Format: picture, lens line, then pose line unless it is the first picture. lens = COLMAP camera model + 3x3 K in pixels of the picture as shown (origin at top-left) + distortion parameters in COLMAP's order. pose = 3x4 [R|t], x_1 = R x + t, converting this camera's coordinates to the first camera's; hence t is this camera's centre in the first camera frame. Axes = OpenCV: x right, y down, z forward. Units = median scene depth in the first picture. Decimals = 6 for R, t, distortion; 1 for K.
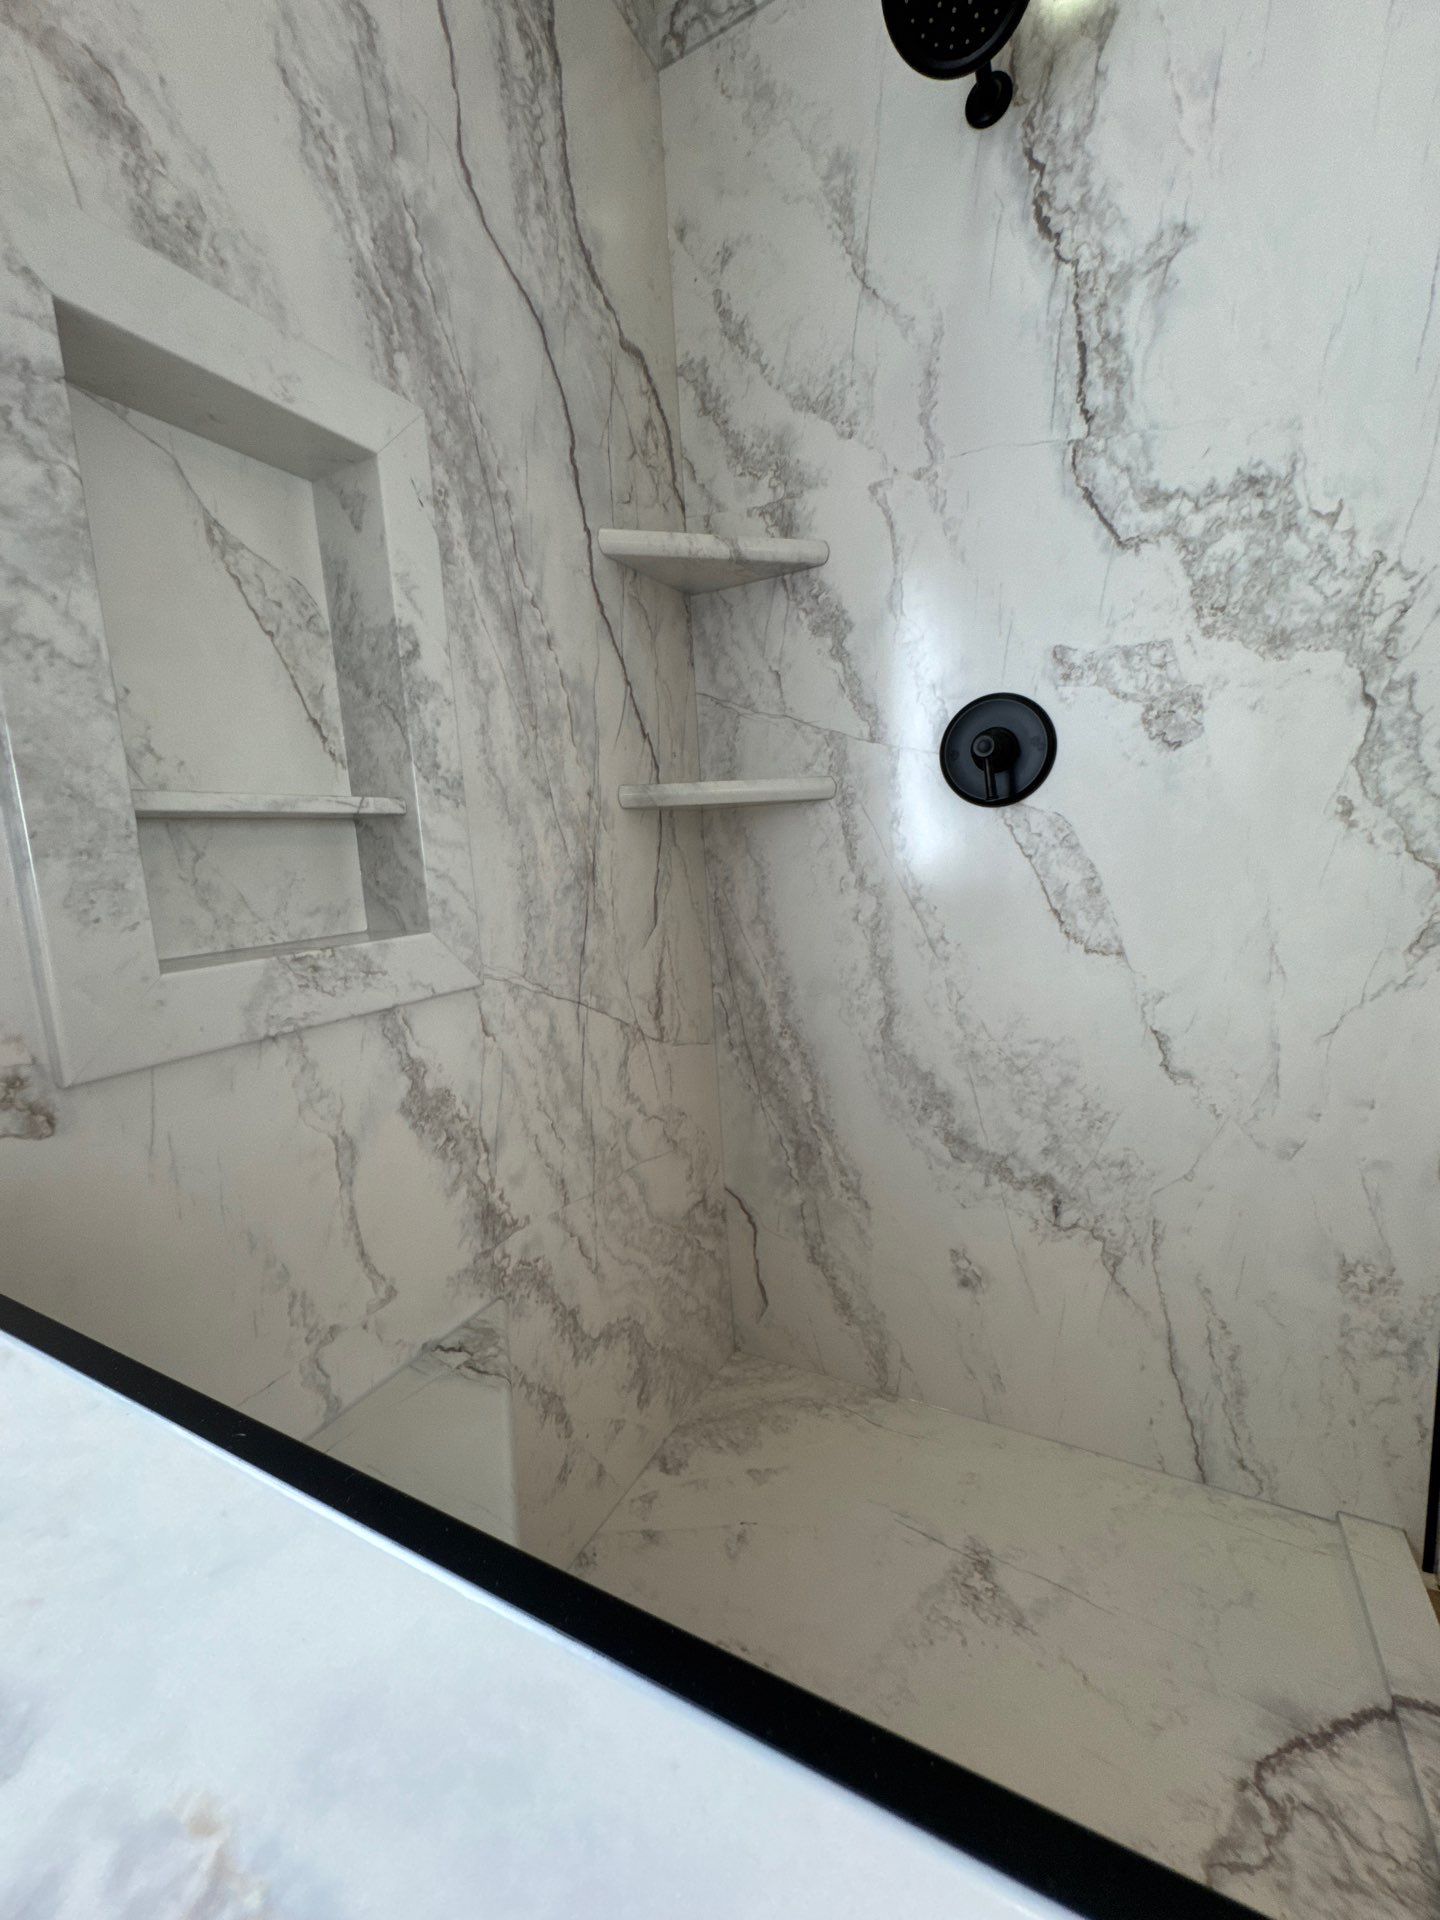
lens RADIAL K [[768.6, 0, 721.5], [0, 768.6, 958.5], [0, 0, 1]] dist [-0.004200, 0.000347]
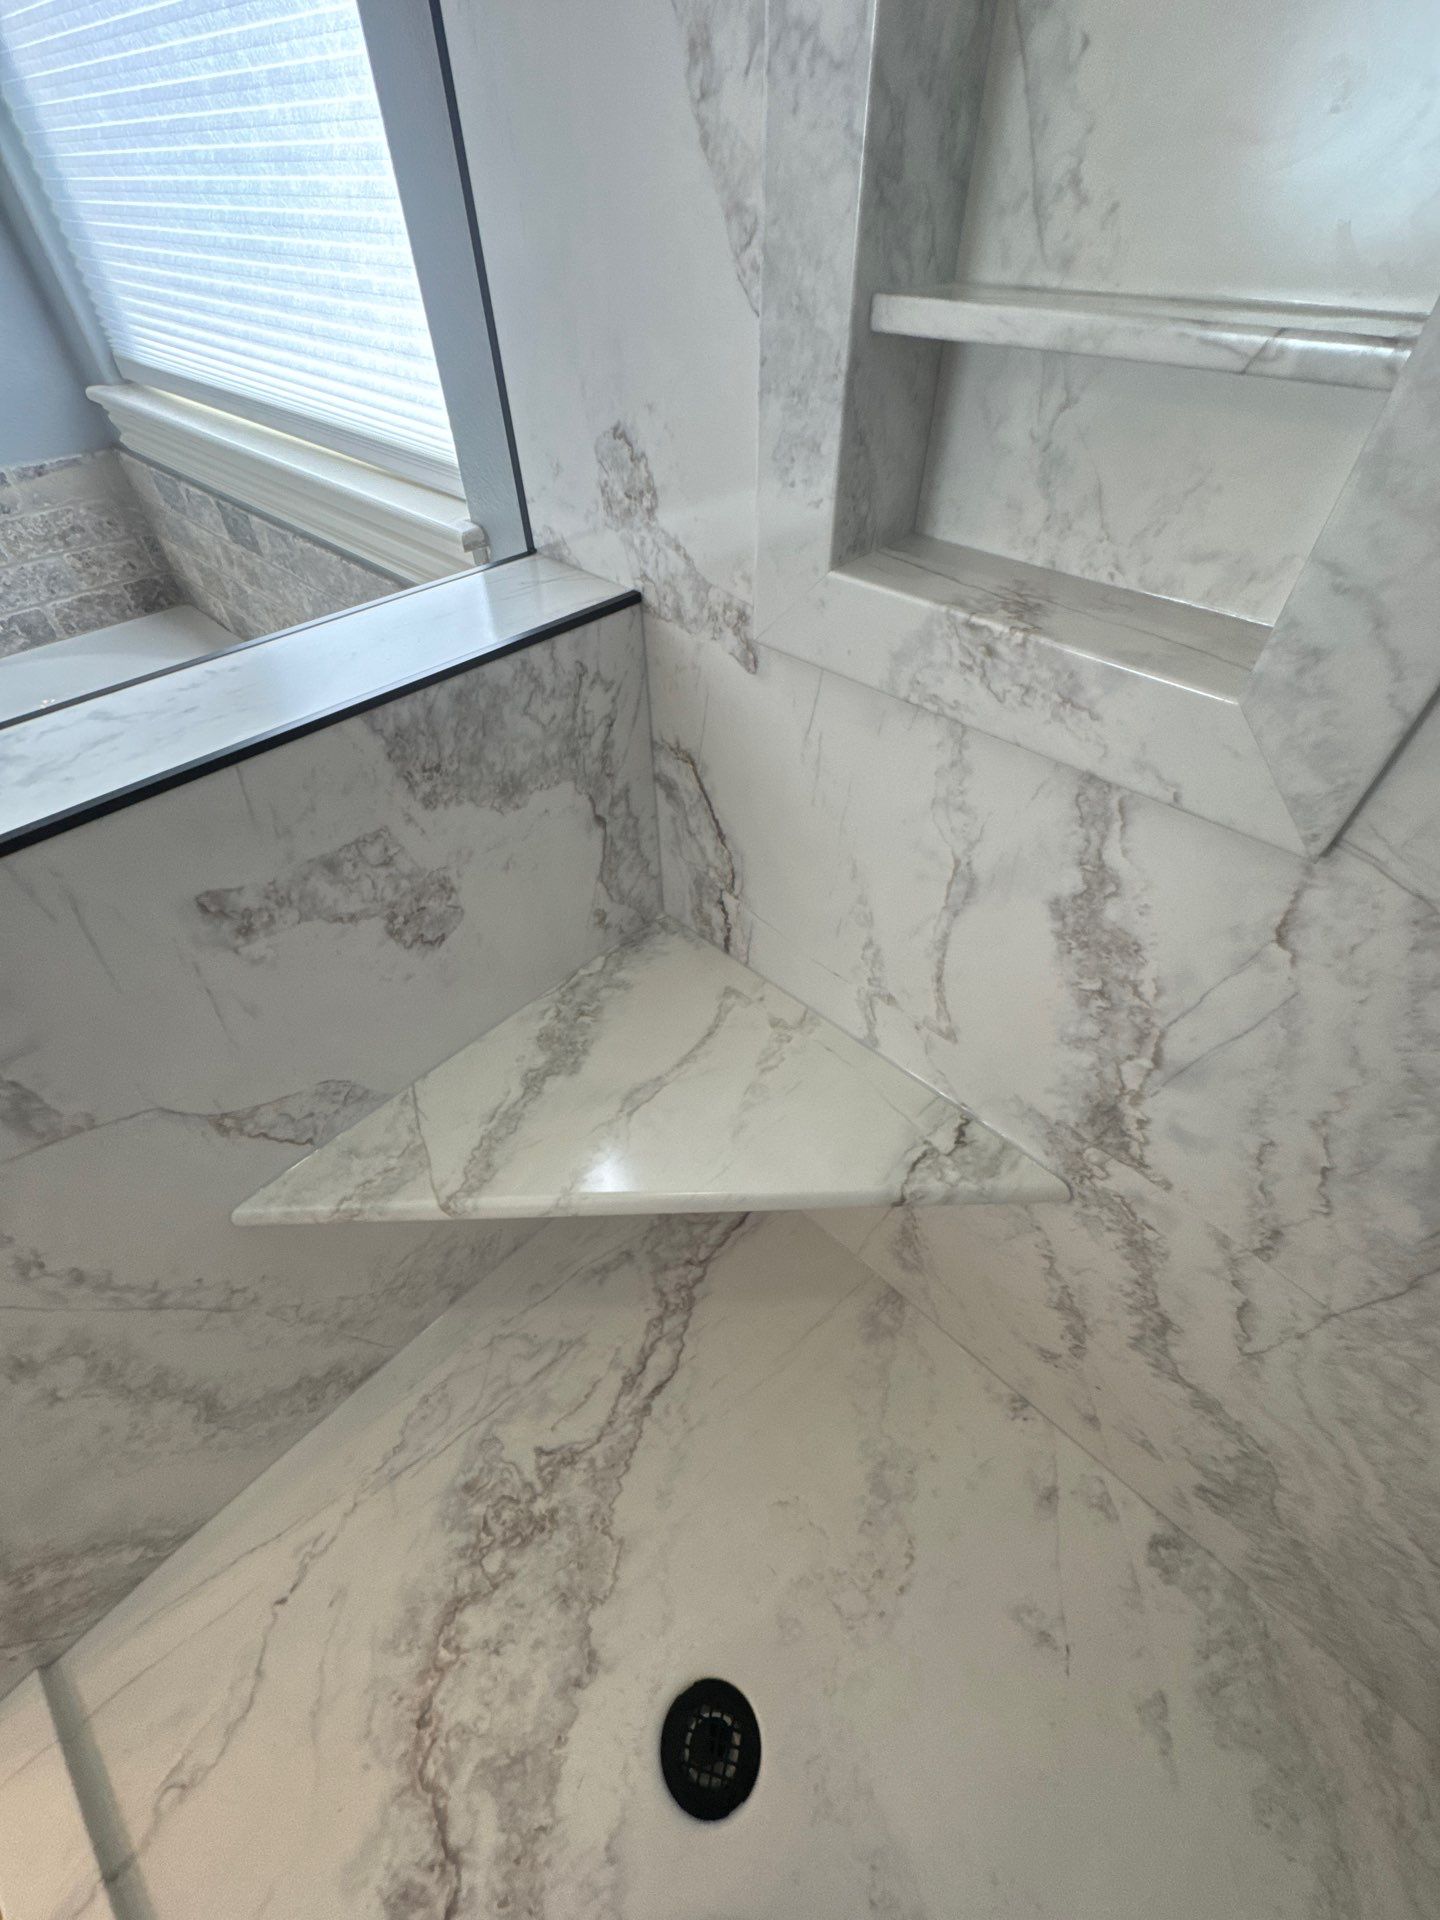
lens RADIAL K [[768.6, 0, 720.4], [0, 768.6, 959.3], [0, 0, 1]] dist [-0.004200, 0.000347]
pose [[-0.269480, 0.732205, -0.625505, 0.103547], [-0.114252, 0.620637, 0.775729, -0.219867], [0.956205, 0.280509, -0.083594, 0.641678]]
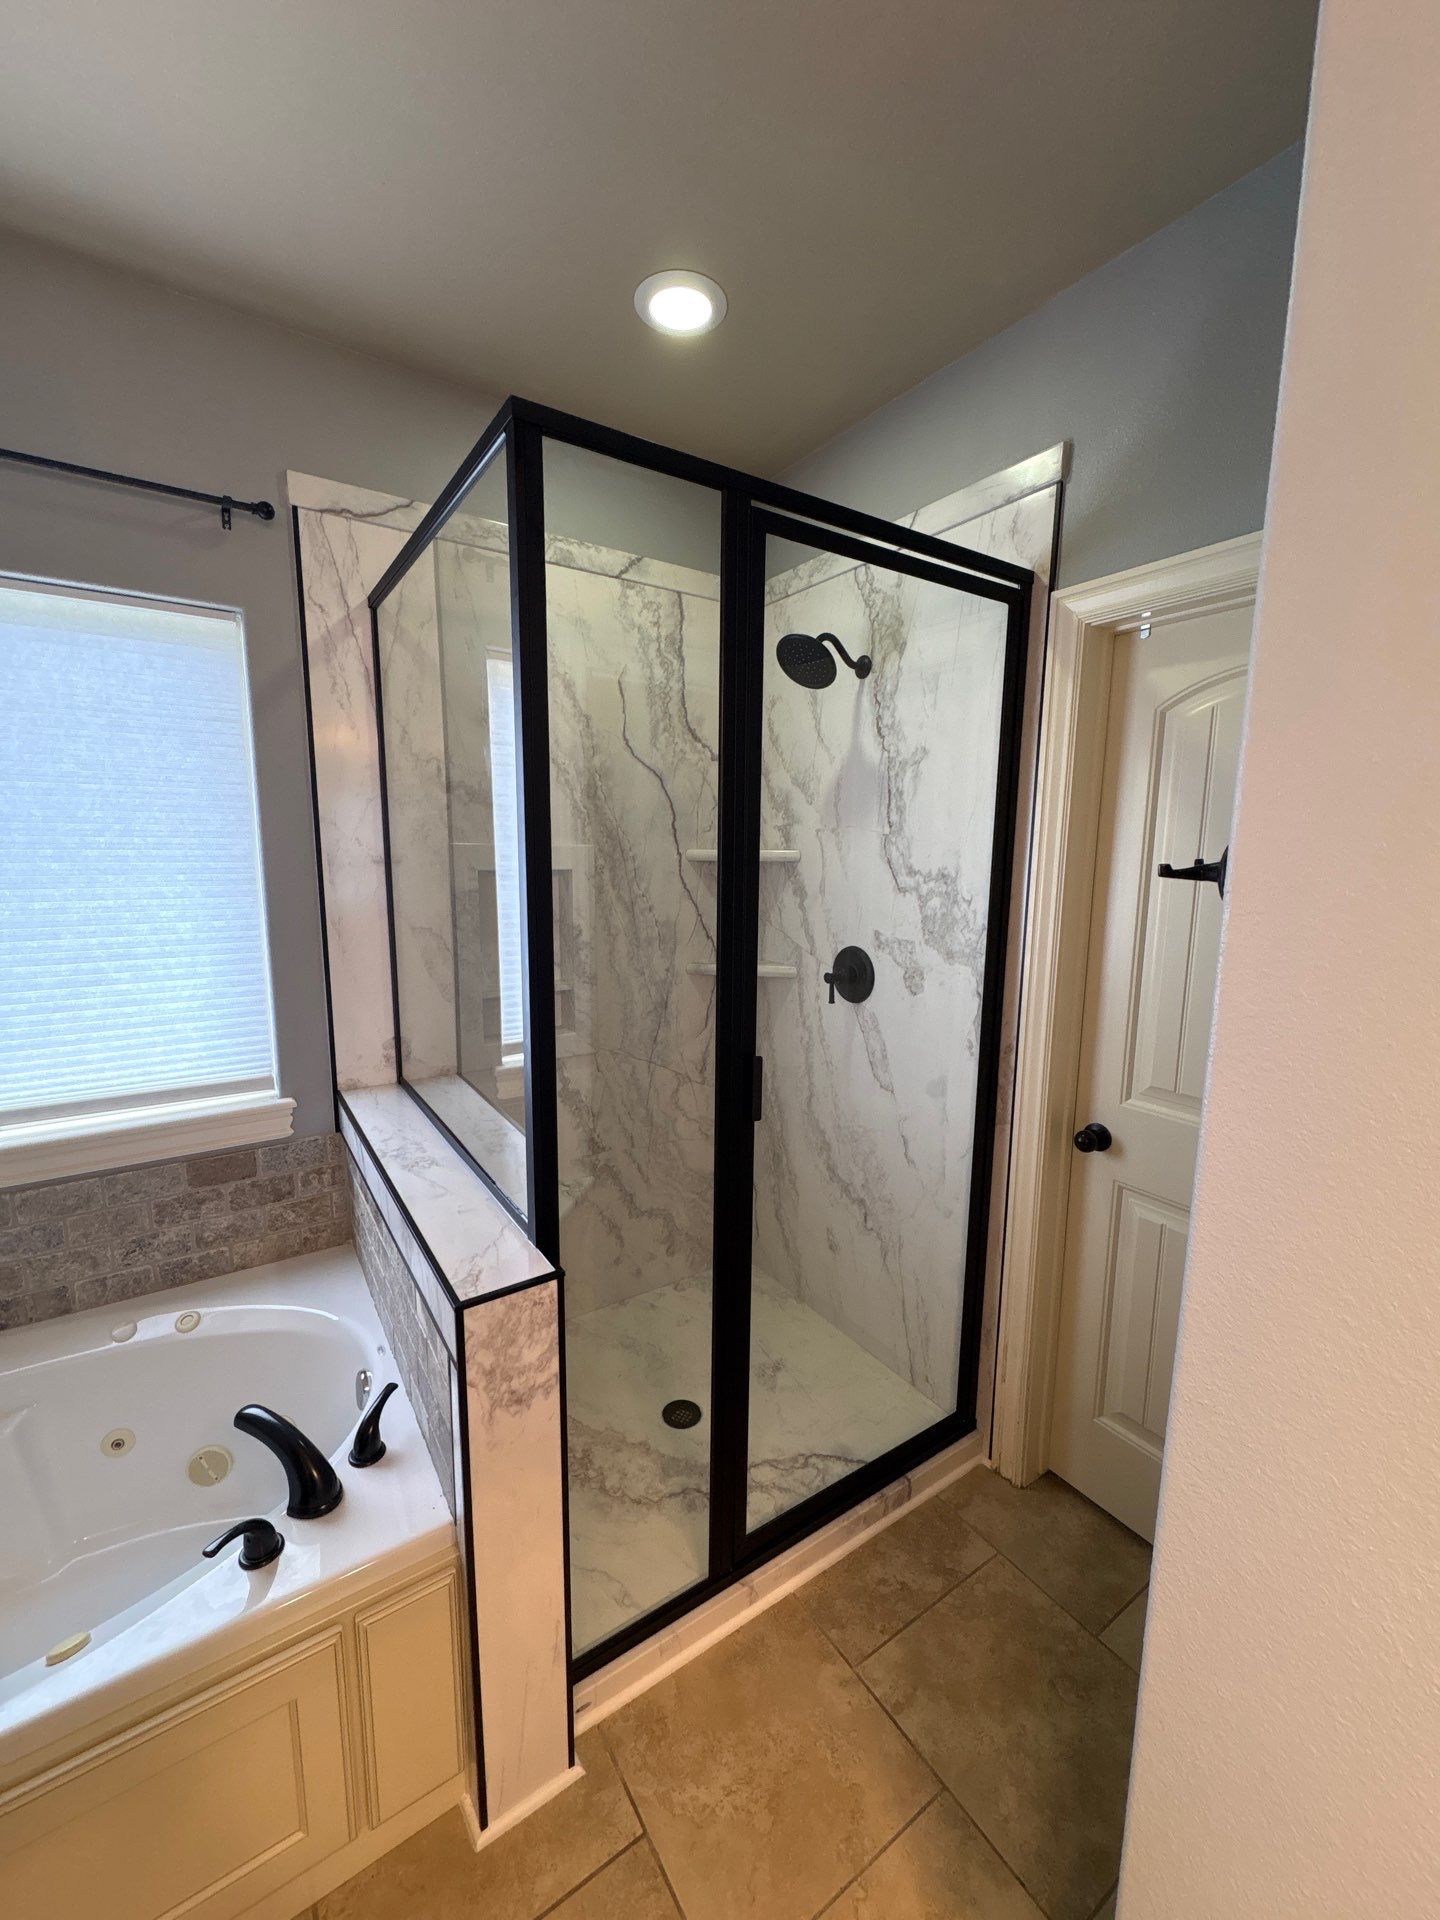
lens RADIAL K [[768.6, 0, 723.3], [0, 768.6, 956.9], [0, 0, 1]] dist [-0.004200, 0.000347]
pose [[0.879110, 0.134086, -0.457370, 1.069640], [-0.128041, 0.990776, 0.044357, -0.403973], [0.459099, 0.019568, 0.888170, -0.981356]]
